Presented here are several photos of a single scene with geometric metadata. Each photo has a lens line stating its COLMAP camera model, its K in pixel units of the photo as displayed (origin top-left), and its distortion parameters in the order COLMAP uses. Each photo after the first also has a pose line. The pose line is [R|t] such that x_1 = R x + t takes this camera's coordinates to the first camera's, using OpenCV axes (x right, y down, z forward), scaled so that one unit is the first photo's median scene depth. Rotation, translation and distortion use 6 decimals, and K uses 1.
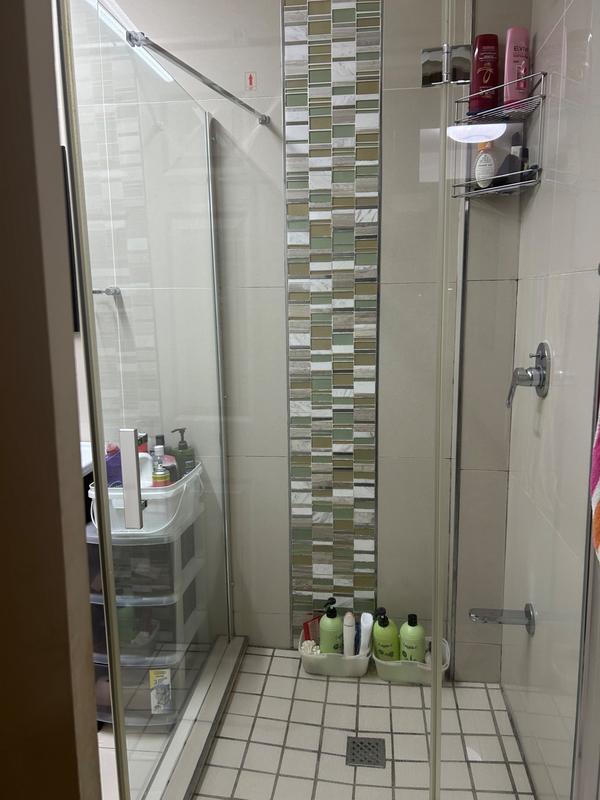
lens RADIAL K [[598.5, 0, 296.7], [0, 598.5, 383.8], [0, 0, 1]] dist [0.054733, -0.063609]
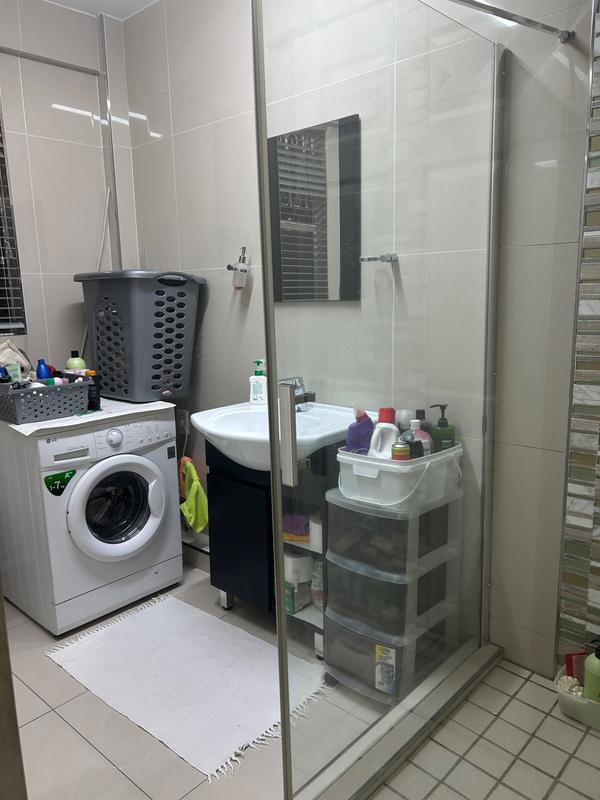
lens RADIAL K [[598.5, 0, 268.0], [0, 598.5, 387.3], [0, 0, 1]] dist [0.054733, -0.063609]
pose [[0.809495, 0.088663, -0.580394, 0.129014], [-0.066921, 0.996023, 0.058819, 0.012070], [0.583301, -0.008773, 0.812209, 0.093874]]
